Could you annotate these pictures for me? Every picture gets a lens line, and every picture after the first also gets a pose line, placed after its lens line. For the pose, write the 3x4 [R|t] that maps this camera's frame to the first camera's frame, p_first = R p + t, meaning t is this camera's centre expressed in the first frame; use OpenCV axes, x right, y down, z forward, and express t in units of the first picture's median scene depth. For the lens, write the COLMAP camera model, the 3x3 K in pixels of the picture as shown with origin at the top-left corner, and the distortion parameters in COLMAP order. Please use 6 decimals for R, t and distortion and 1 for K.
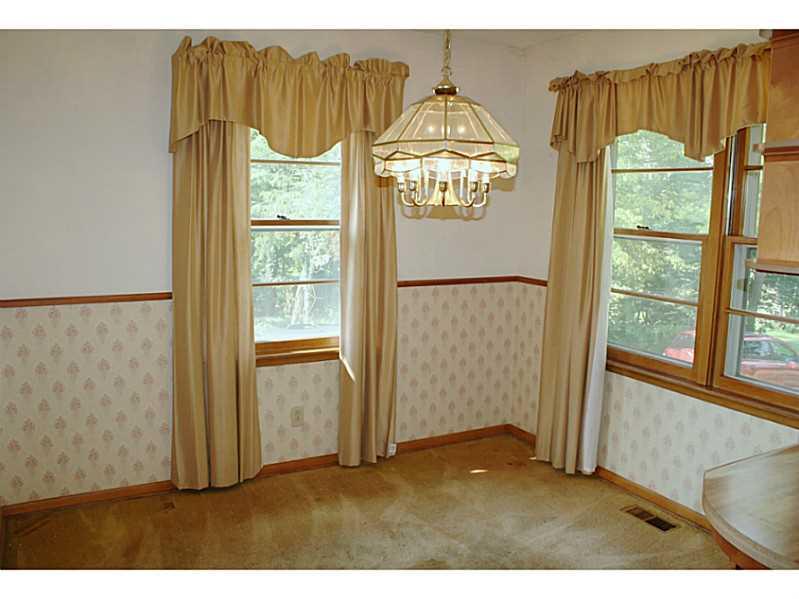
lens RADIAL K [[767.3, 0, 399.2], [0, 767.3, 321.3], [0, 0, 1]] dist [-0.088180, 0.003627]
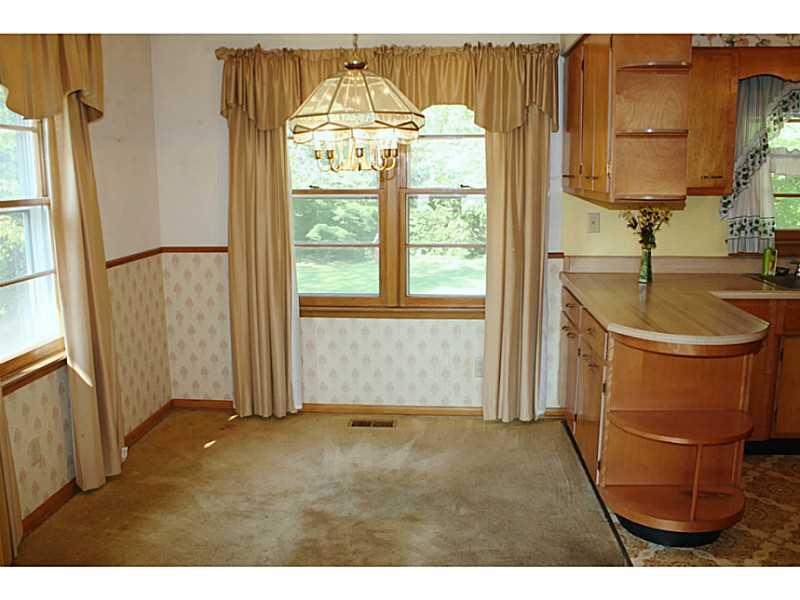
lens RADIAL K [[718.7, 0, 463.6], [0, 718.7, 303.7], [0, 0, 1]] dist [-0.003621, 0.008669]
pose [[0.508425, -0.181222, 0.841821, -0.519534], [0.161084, 0.980363, 0.113758, -0.037950], [-0.845905, 0.077766, 0.527633, 0.234055]]
